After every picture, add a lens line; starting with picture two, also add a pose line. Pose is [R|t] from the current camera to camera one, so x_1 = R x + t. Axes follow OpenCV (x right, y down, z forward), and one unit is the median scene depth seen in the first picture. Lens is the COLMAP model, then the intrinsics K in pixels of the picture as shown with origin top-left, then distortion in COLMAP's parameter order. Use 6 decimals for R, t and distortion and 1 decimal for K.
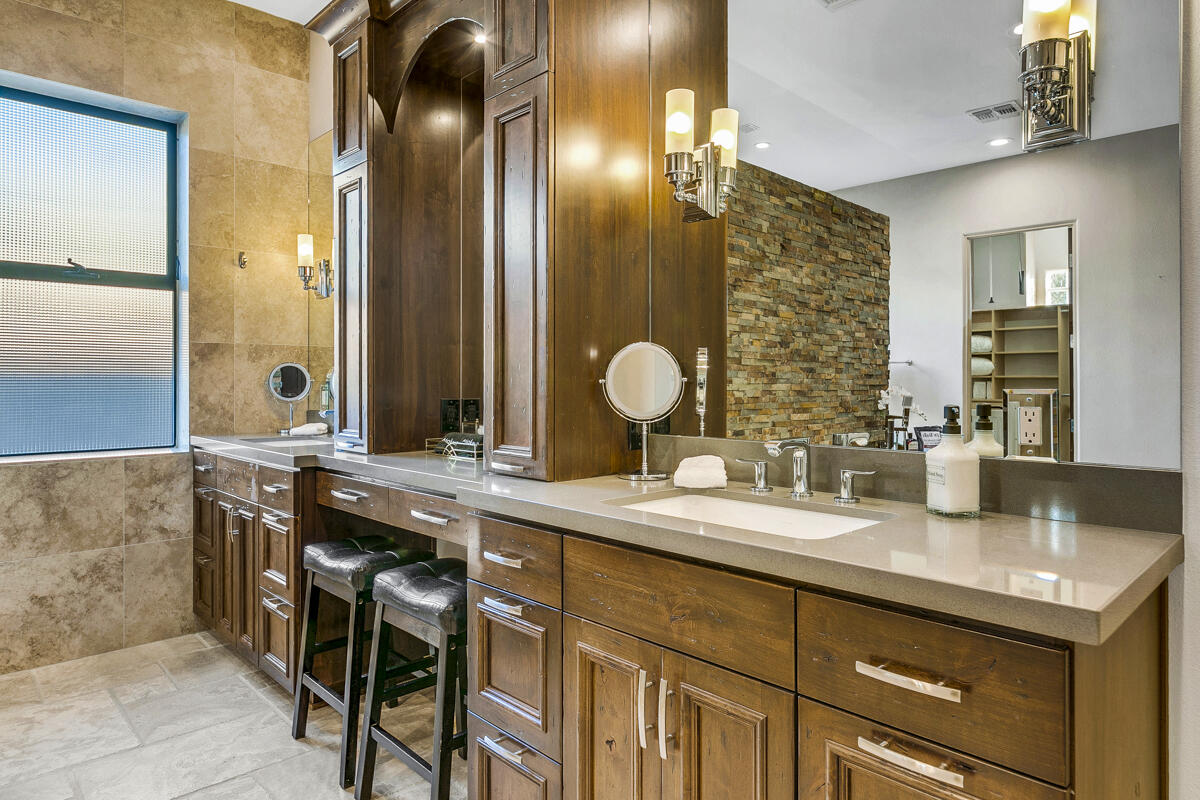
lens RADIAL K [[714.9, 0, 600.1], [0, 714.9, 382.1], [0, 0, 1]] dist [-0.003360, -0.001323]
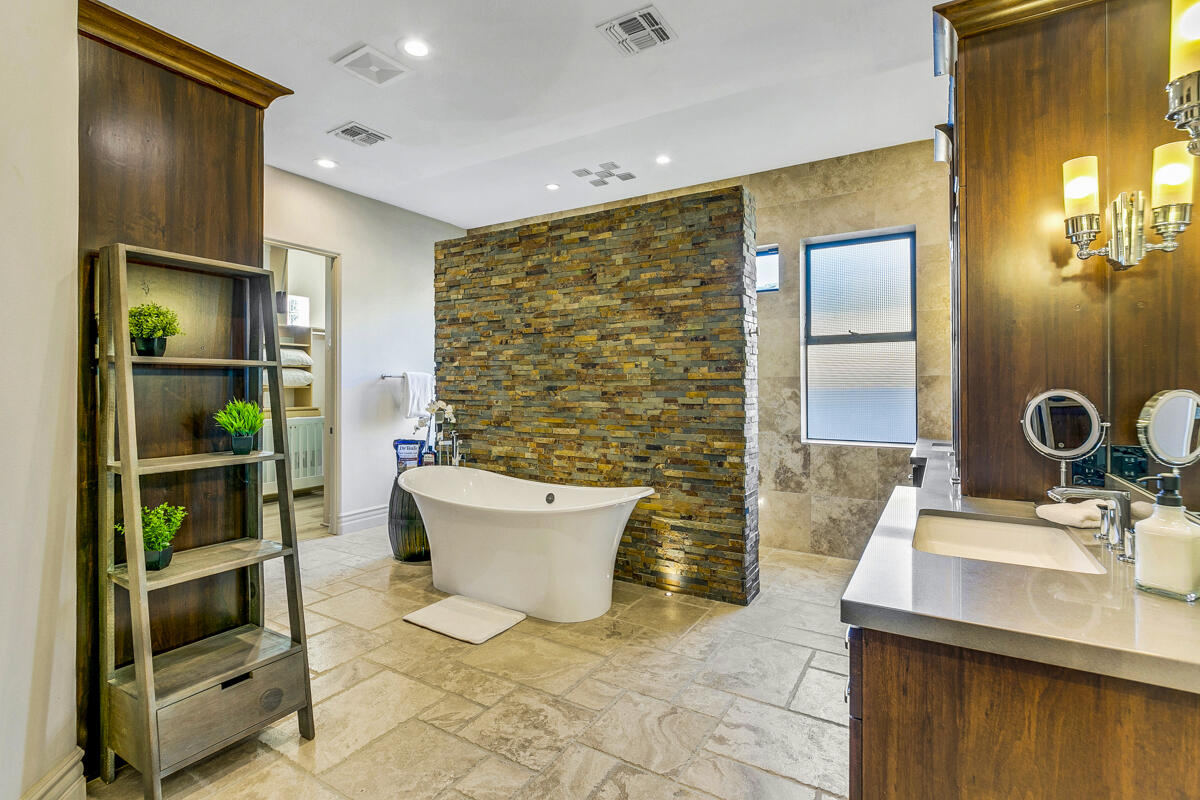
lens RADIAL K [[560.7, 0, 600.4], [0, 560.7, 389.7], [0, 0, 1]] dist [-0.000091, -0.000173]
pose [[0.270525, 0.007093, -0.962687, 0.415666], [-0.003445, 0.999974, 0.006400, -0.033721], [0.962707, 0.001585, 0.270542, 0.037263]]
